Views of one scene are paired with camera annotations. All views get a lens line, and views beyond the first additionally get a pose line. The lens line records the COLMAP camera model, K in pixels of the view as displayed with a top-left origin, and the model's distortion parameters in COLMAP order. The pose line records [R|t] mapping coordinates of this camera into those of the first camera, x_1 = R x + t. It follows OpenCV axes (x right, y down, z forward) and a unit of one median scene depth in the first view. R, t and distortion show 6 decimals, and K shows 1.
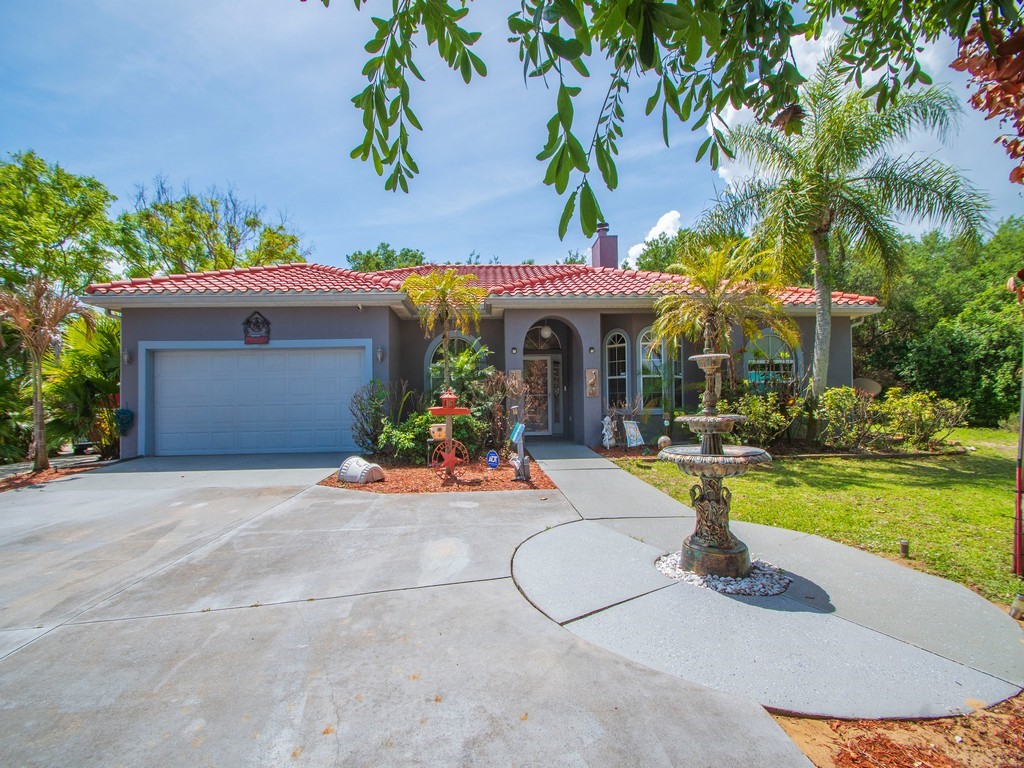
lens RADIAL K [[449.7, 0, 507.1], [0, 449.7, 382.7], [0, 0, 1]] dist [0.006019, -0.001197]
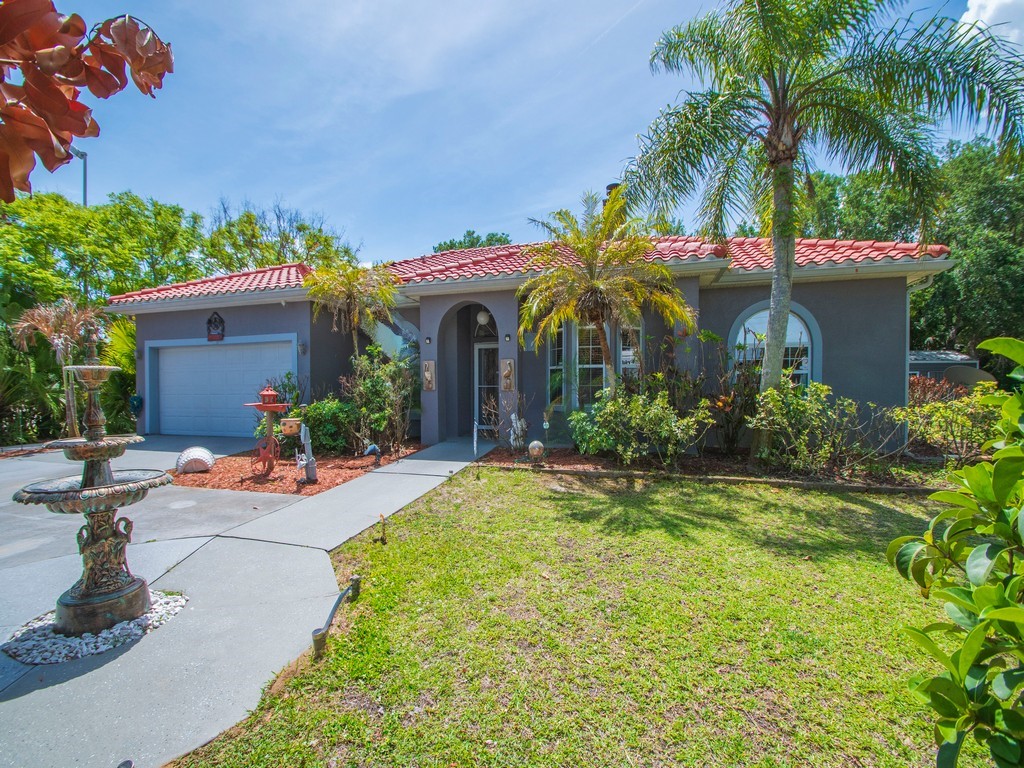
lens RADIAL K [[449.7, 0, 512.0], [0, 449.7, 387.9], [0, 0, 1]] dist [0.006019, -0.001197]
pose [[0.942548, 0.011990, -0.333855, 0.526584], [0.006494, 0.998509, 0.054195, -0.023410], [0.334007, -0.053249, 0.941065, 0.170581]]
